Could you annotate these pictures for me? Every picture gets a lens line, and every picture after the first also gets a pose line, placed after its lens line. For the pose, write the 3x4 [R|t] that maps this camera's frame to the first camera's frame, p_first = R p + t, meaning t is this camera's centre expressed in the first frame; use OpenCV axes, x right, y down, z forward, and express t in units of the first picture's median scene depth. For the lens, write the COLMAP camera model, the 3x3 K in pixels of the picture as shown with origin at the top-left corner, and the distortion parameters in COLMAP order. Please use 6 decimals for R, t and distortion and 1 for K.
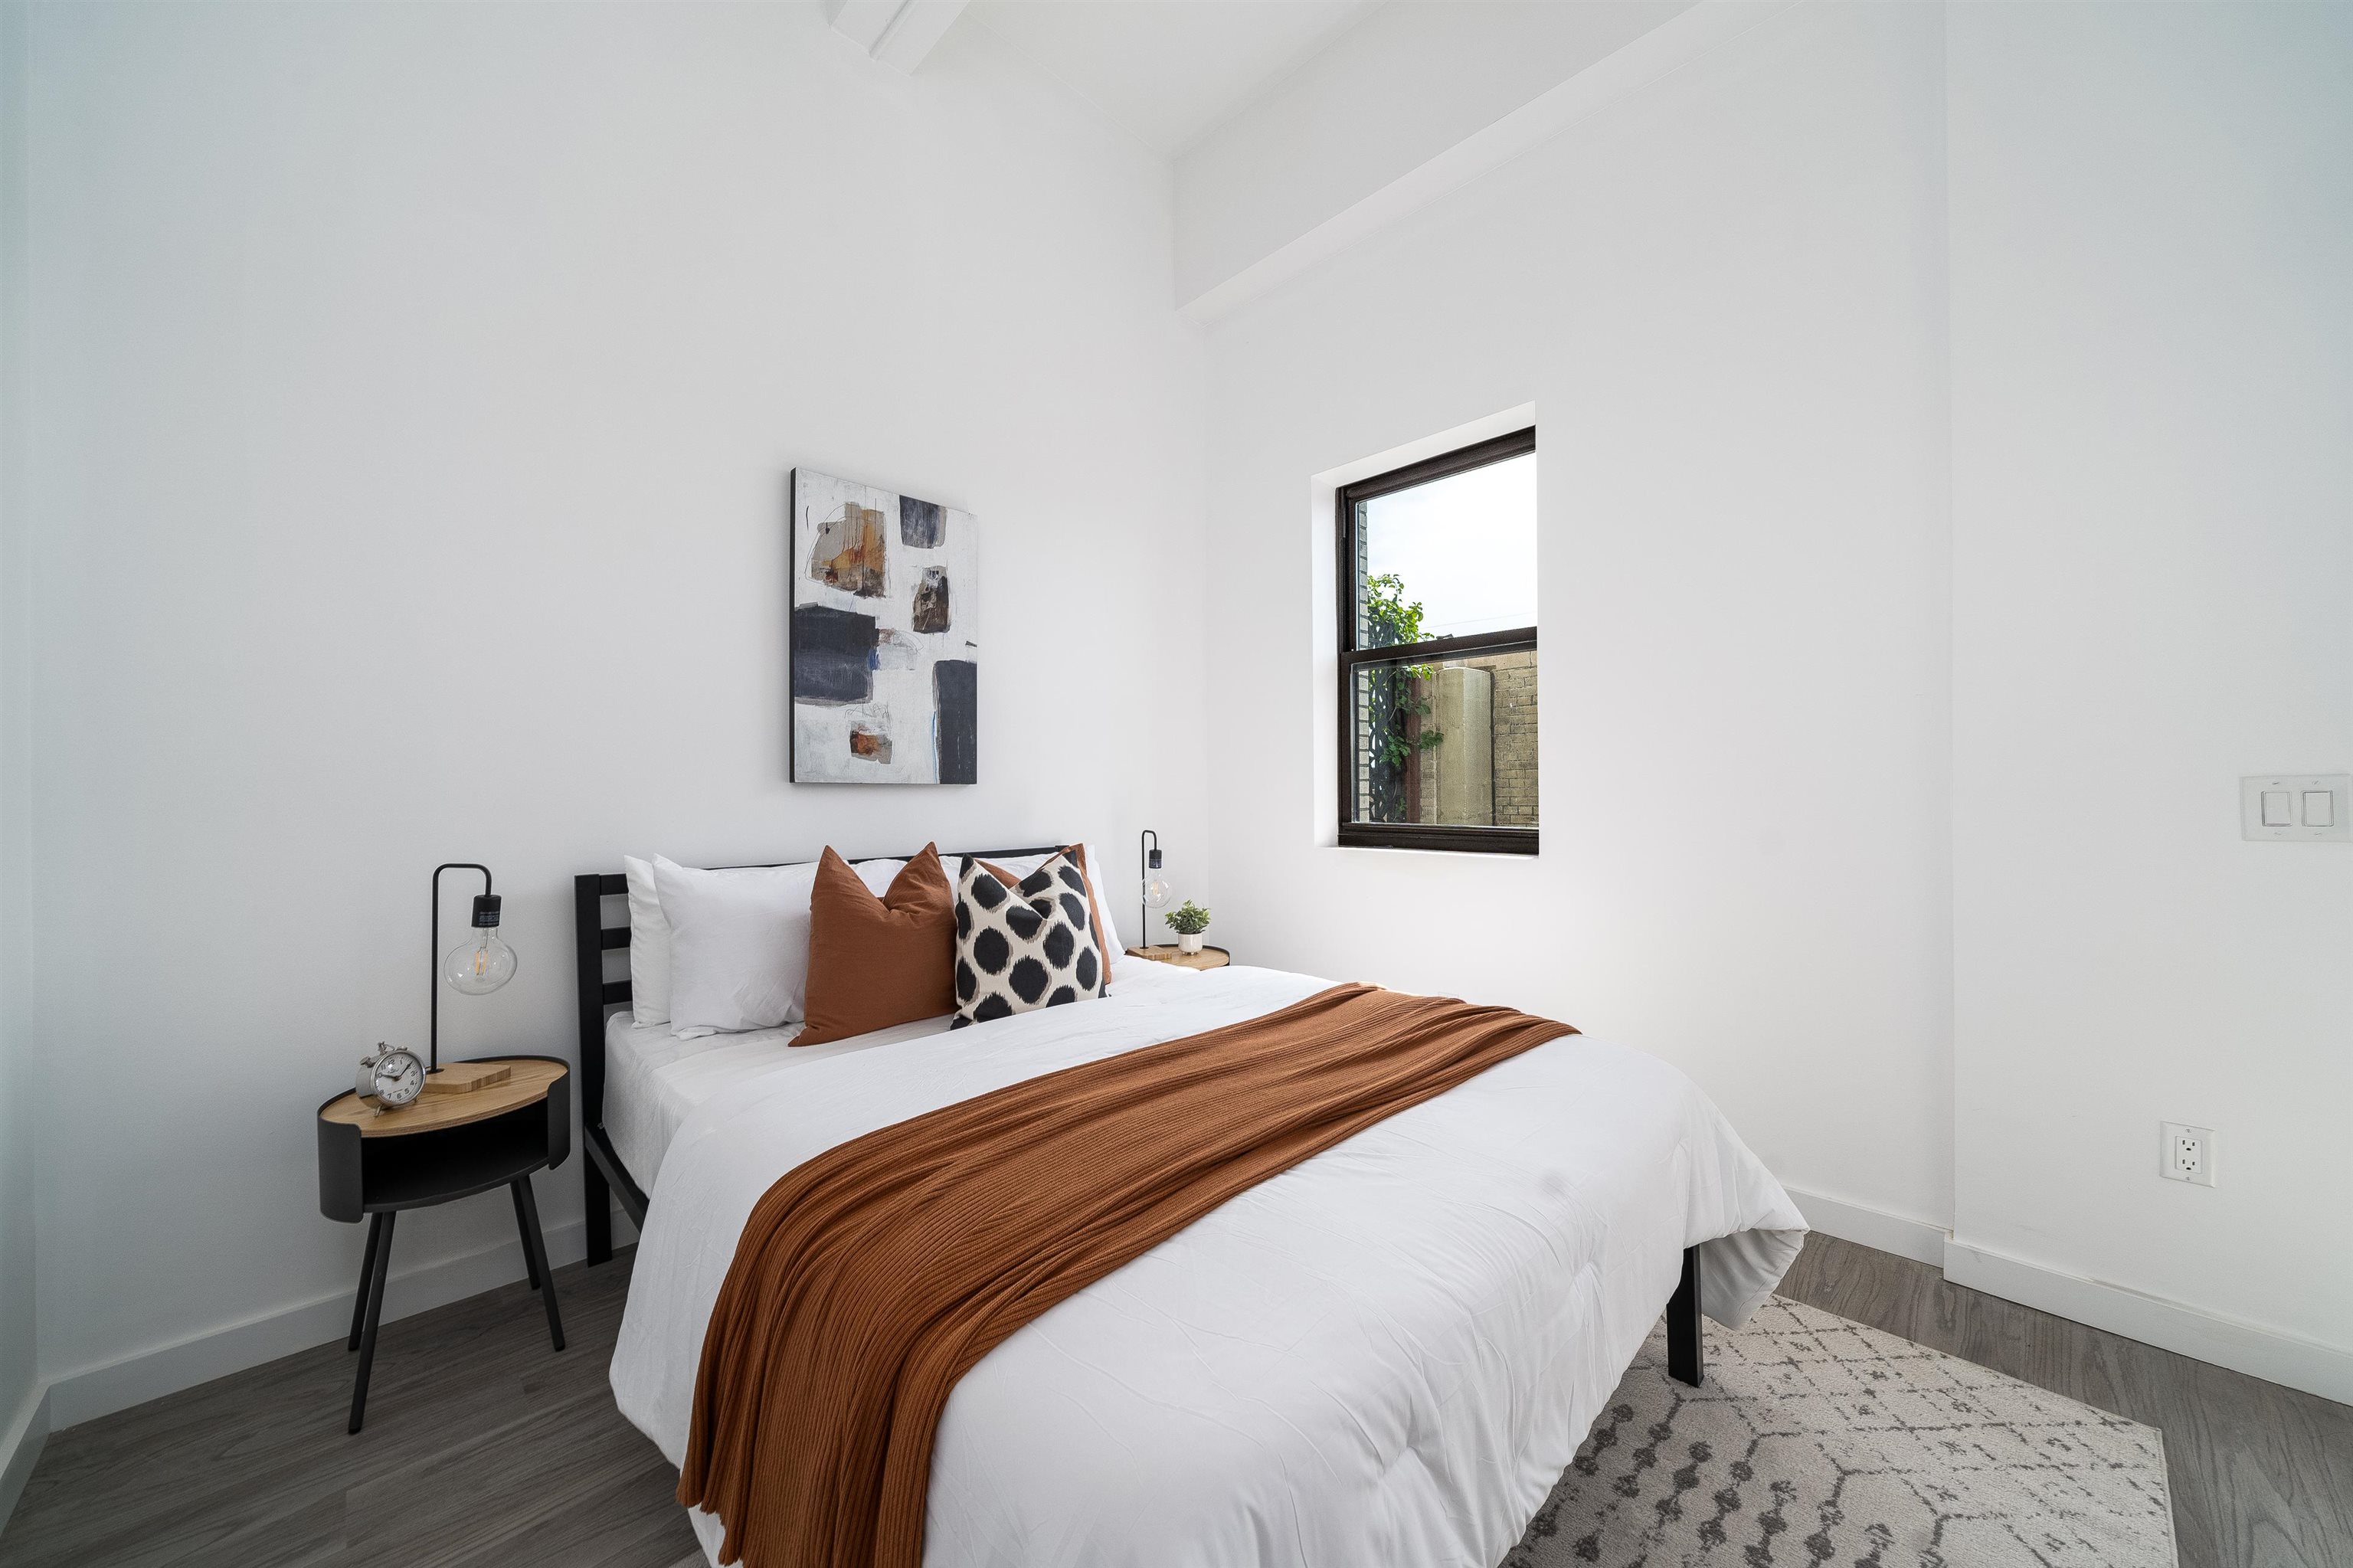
lens RADIAL K [[831.8, 0, 1176.5], [0, 831.8, 784.0], [0, 0, 1]] dist [-0.001052, -0.000045]
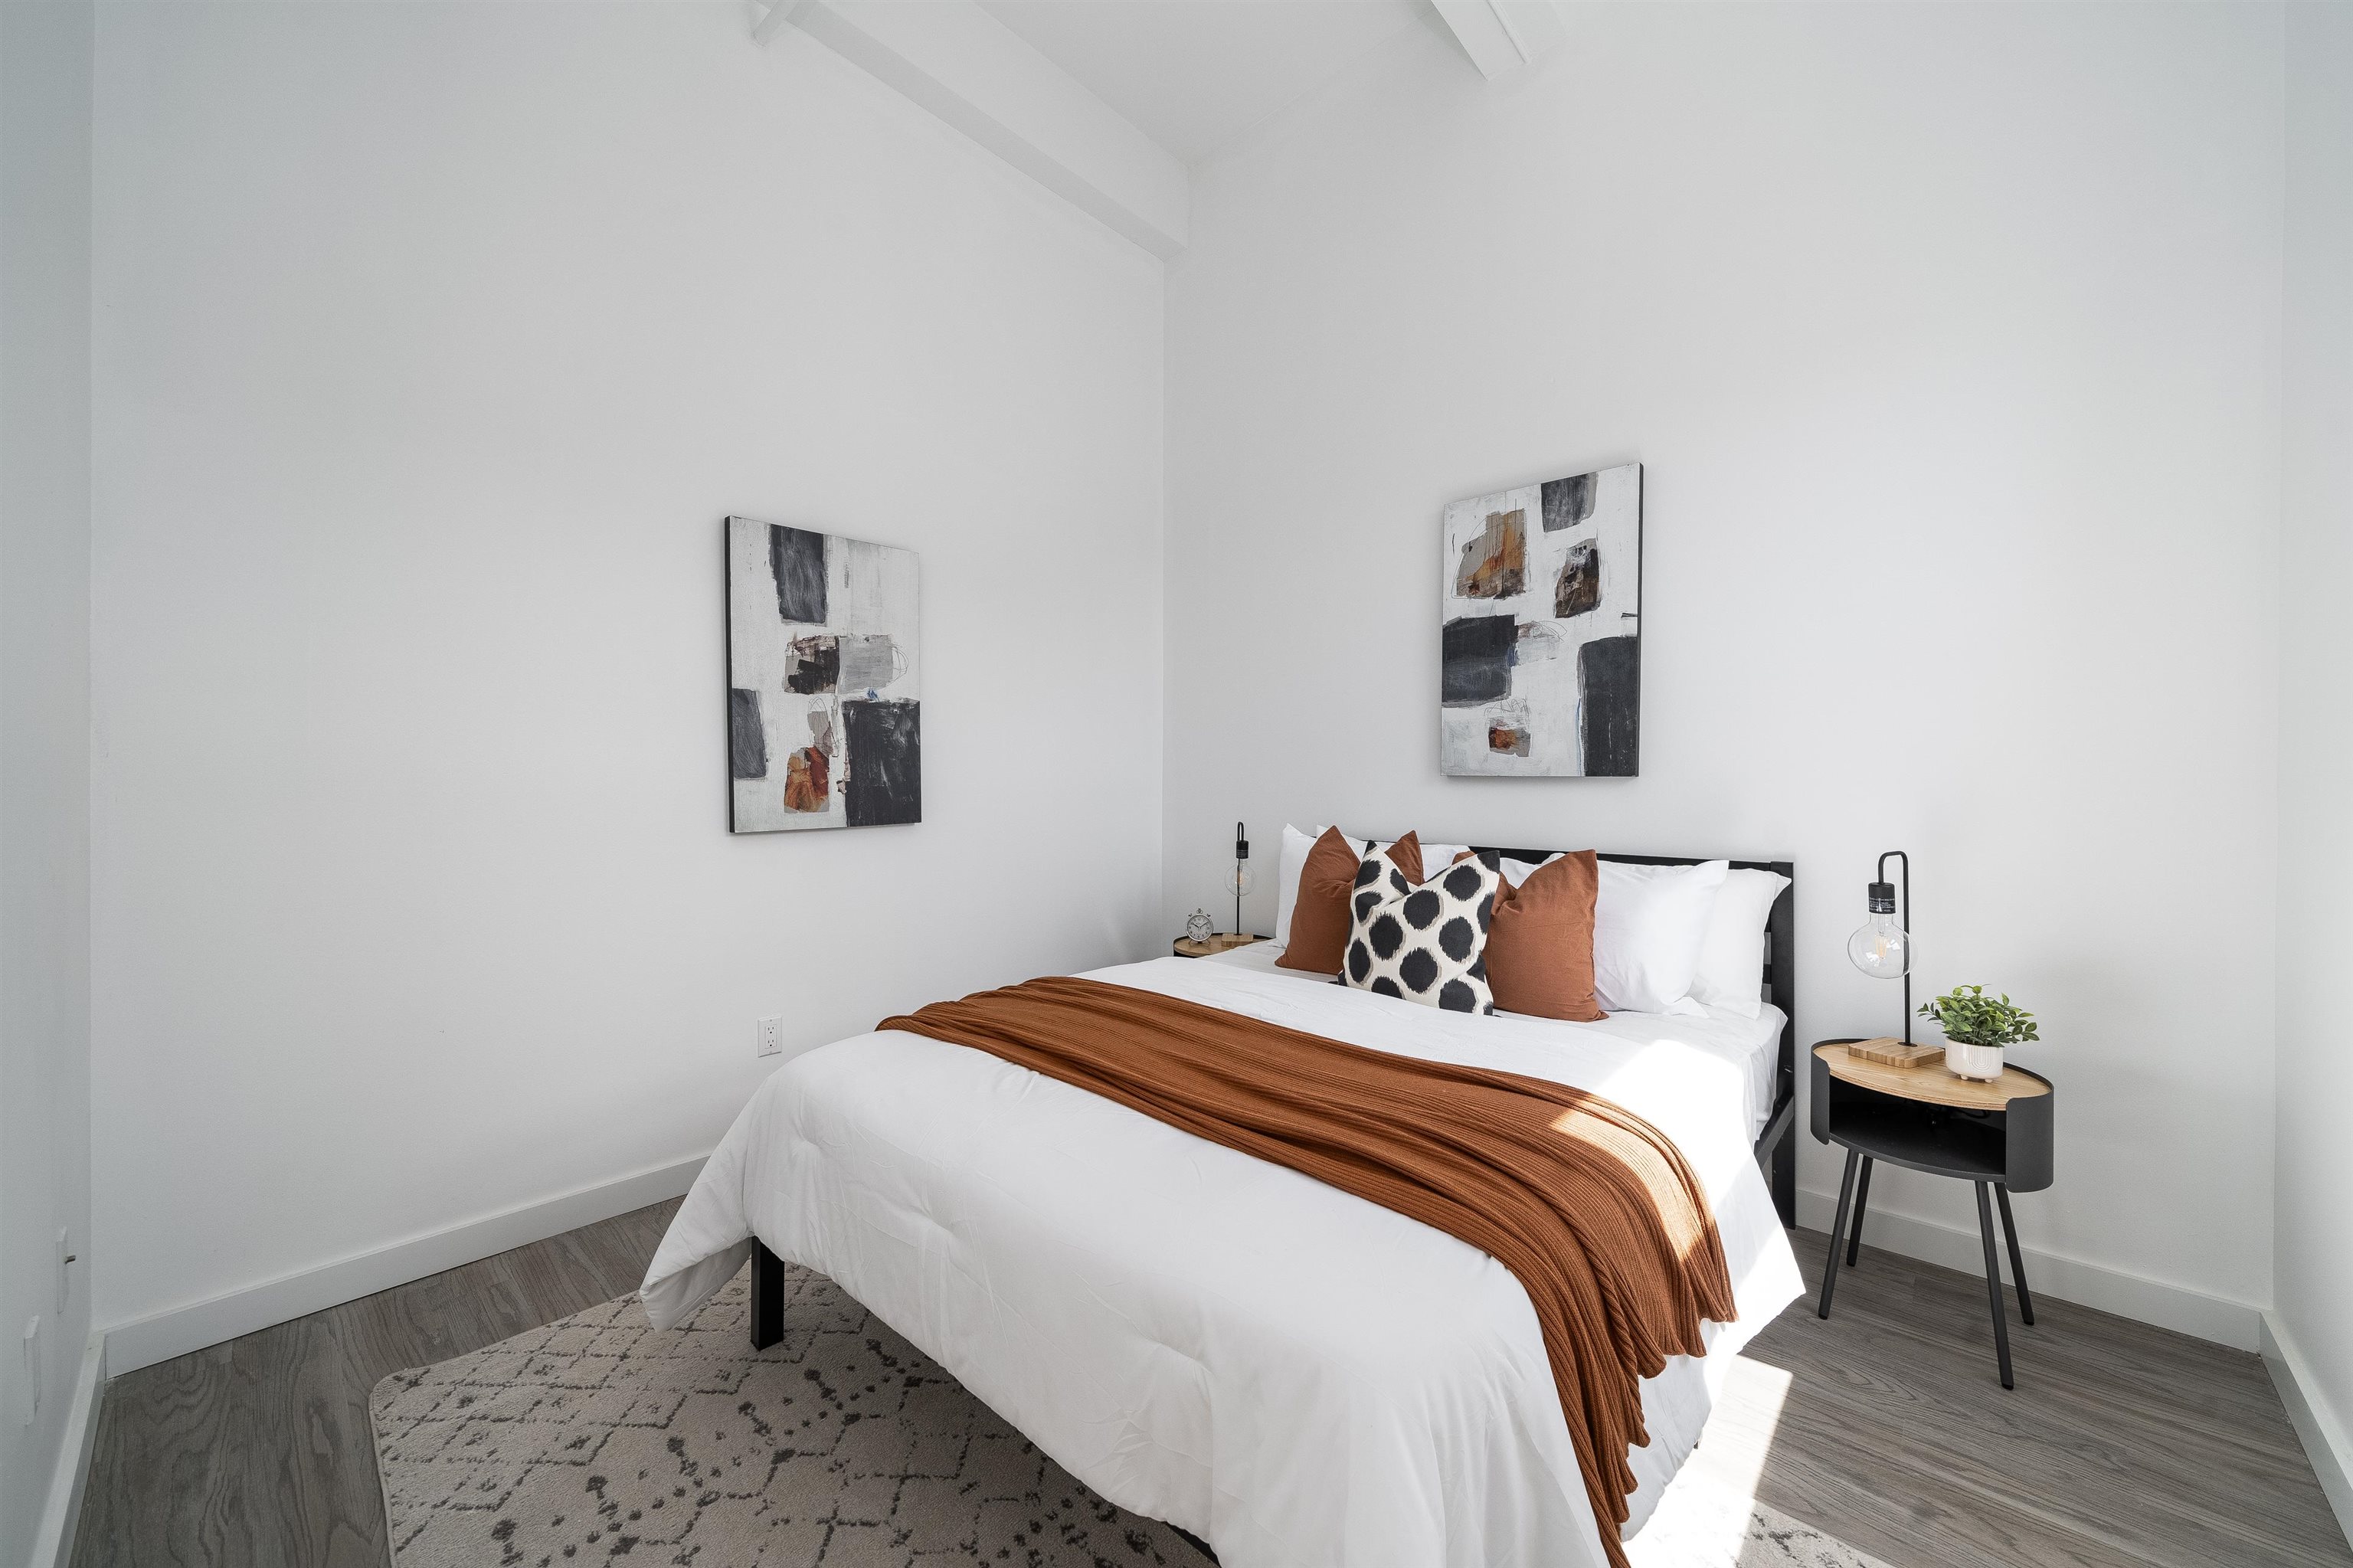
lens RADIAL K [[867.4, 0, 1176.5], [0, 867.4, 784.0], [0, 0, 1]] dist [-0.001493, -0.000209]
pose [[0.052786, 0.012163, -0.998532, 0.687971], [0.006636, 0.999899, 0.012531, -0.007134], [0.998584, -0.007288, 0.052700, 0.520936]]
